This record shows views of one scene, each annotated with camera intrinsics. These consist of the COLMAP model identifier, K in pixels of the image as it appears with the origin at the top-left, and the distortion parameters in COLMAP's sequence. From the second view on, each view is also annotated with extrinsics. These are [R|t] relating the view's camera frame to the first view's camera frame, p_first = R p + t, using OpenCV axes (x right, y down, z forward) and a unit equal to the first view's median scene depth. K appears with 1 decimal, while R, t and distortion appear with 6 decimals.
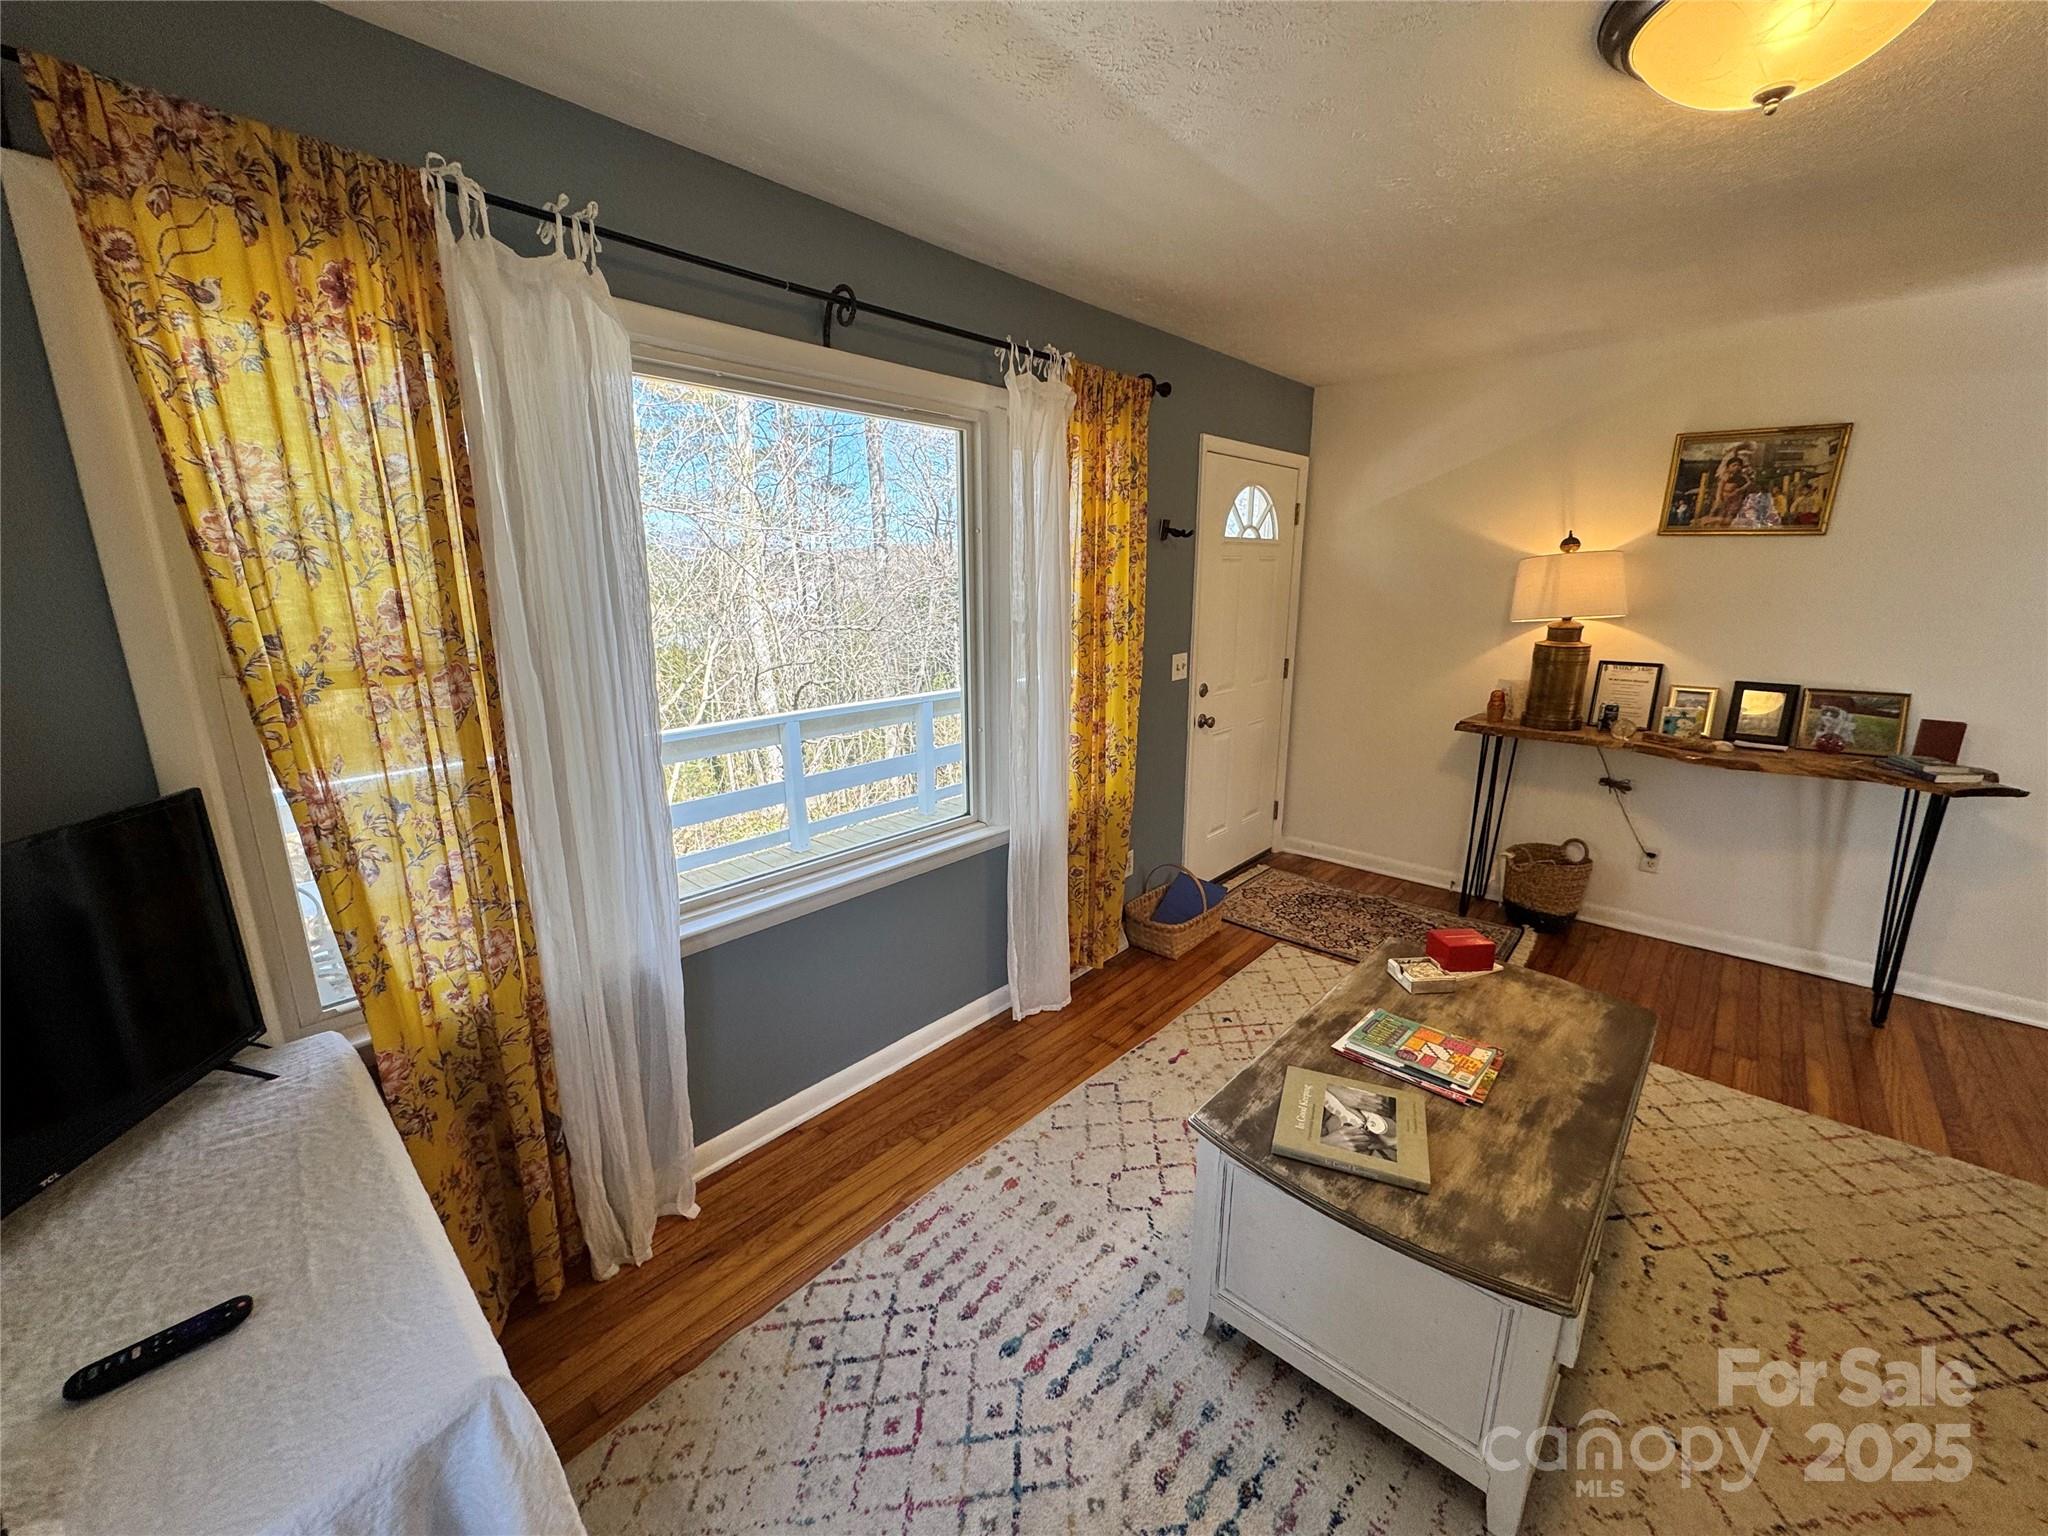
lens RADIAL K [[814.4, 0, 1024.0], [0, 814.4, 768.0], [0, 0, 1]] dist [-0.002156, -0.000303]
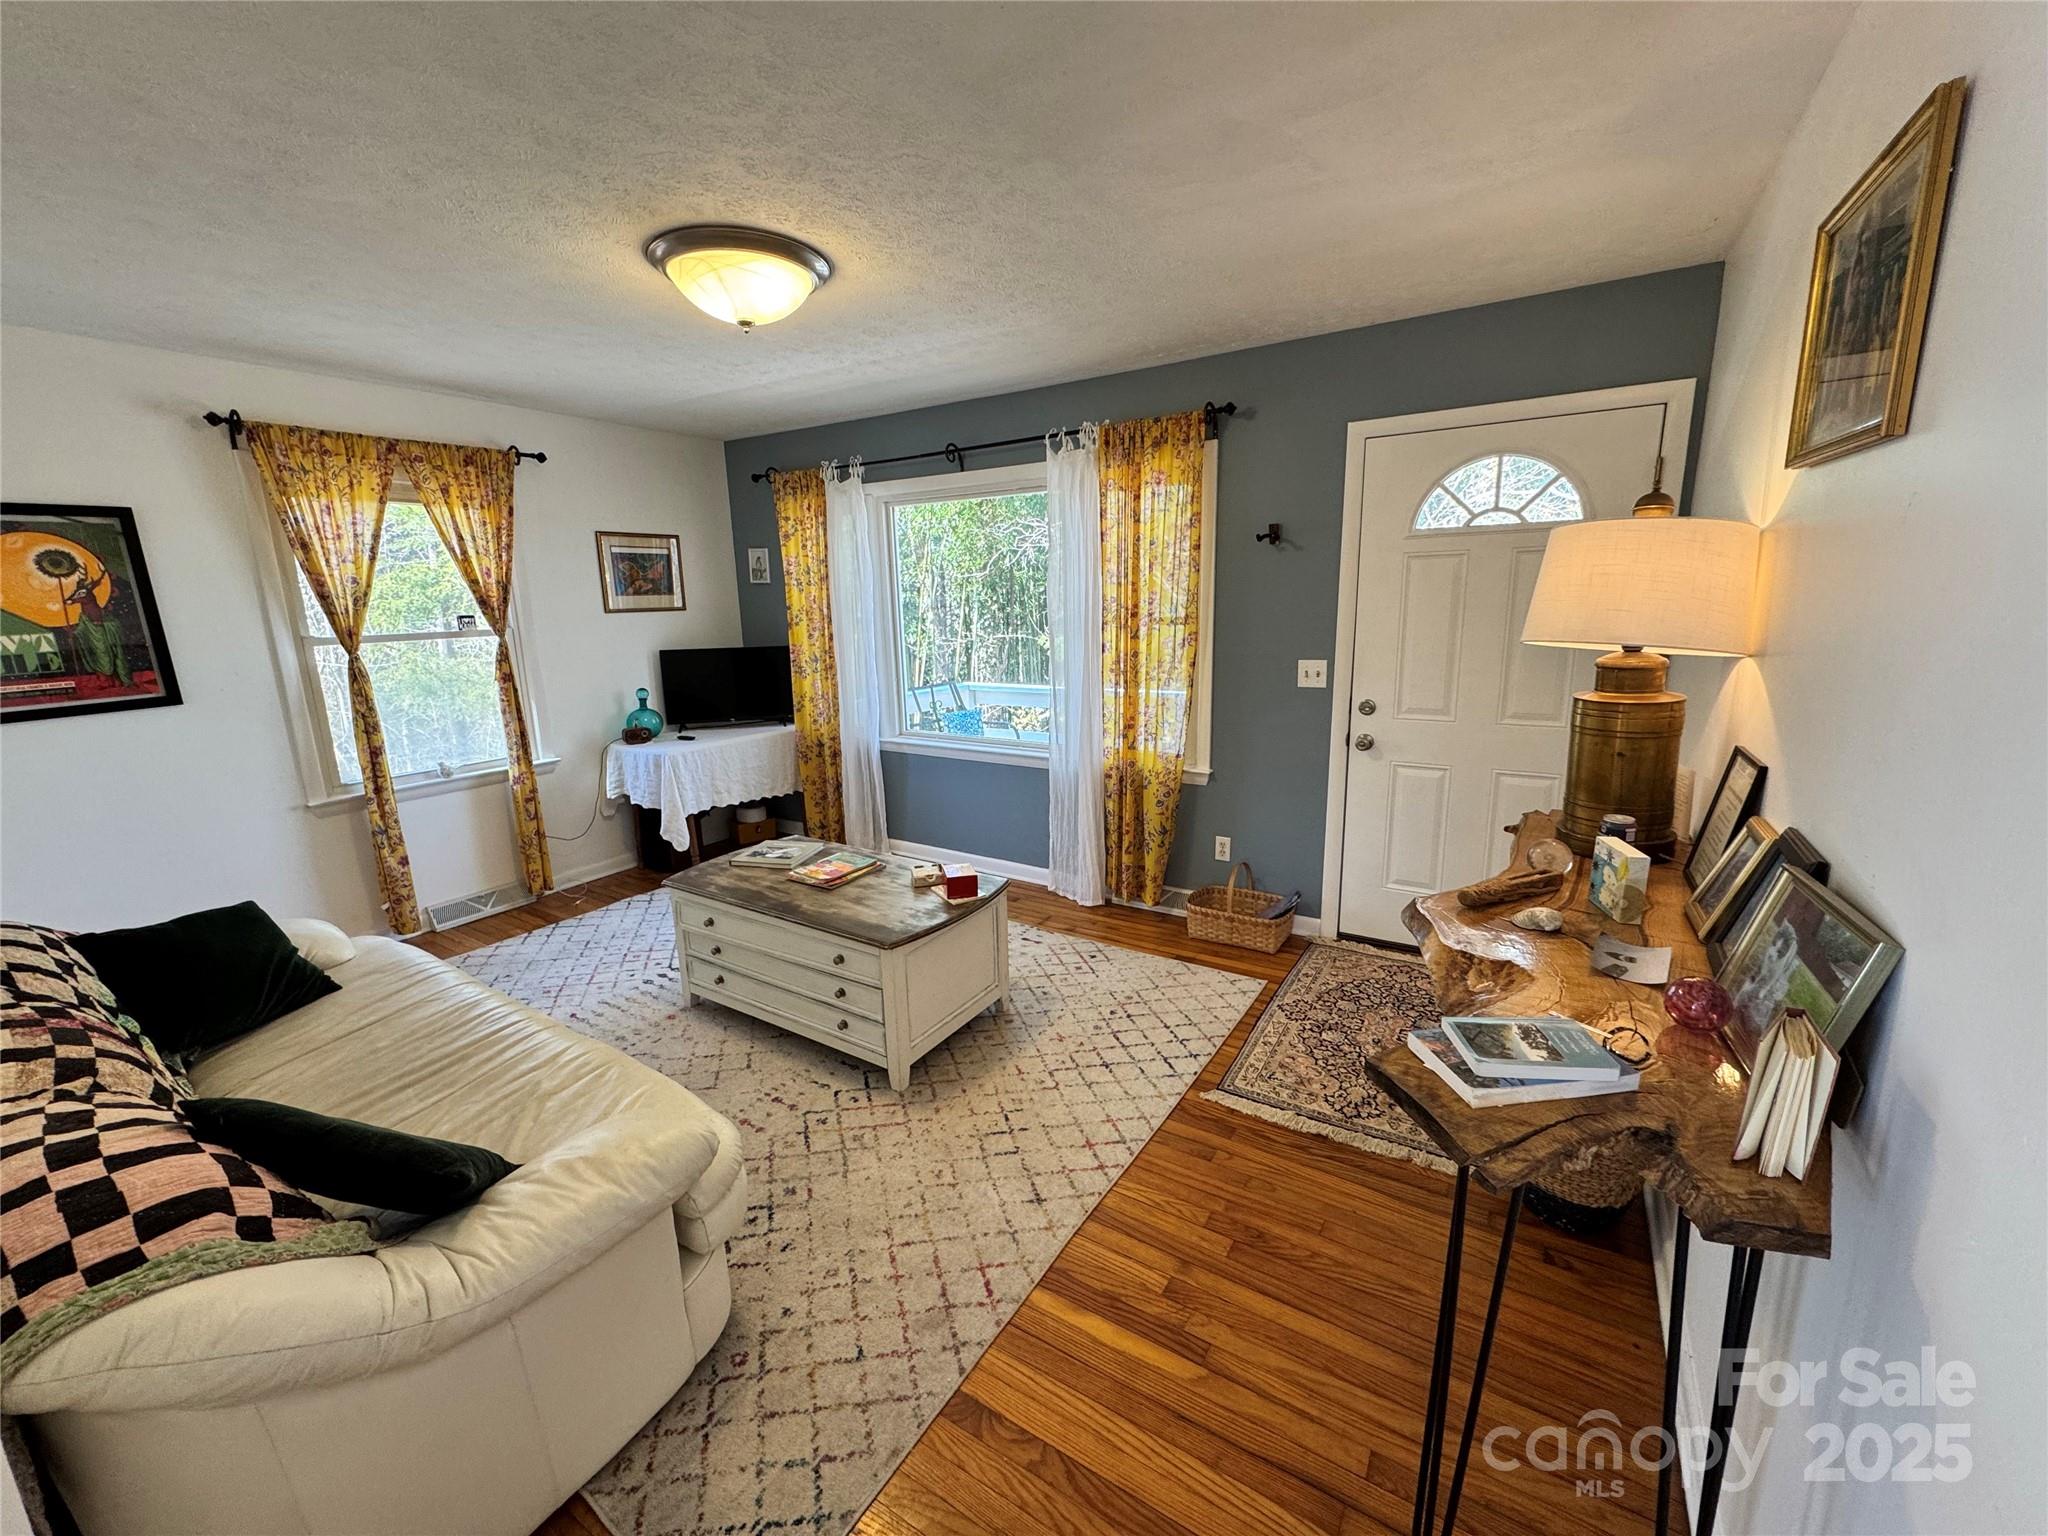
lens RADIAL K [[814.4, 0, 1024.0], [0, 814.4, 768.0], [0, 0, 1]] dist [-0.002156, -0.000303]
pose [[0.162403, 0.208426, -0.964460, 1.416213], [-0.207011, 0.962881, 0.173226, -0.149492], [0.964765, 0.171521, 0.199521, 0.667270]]
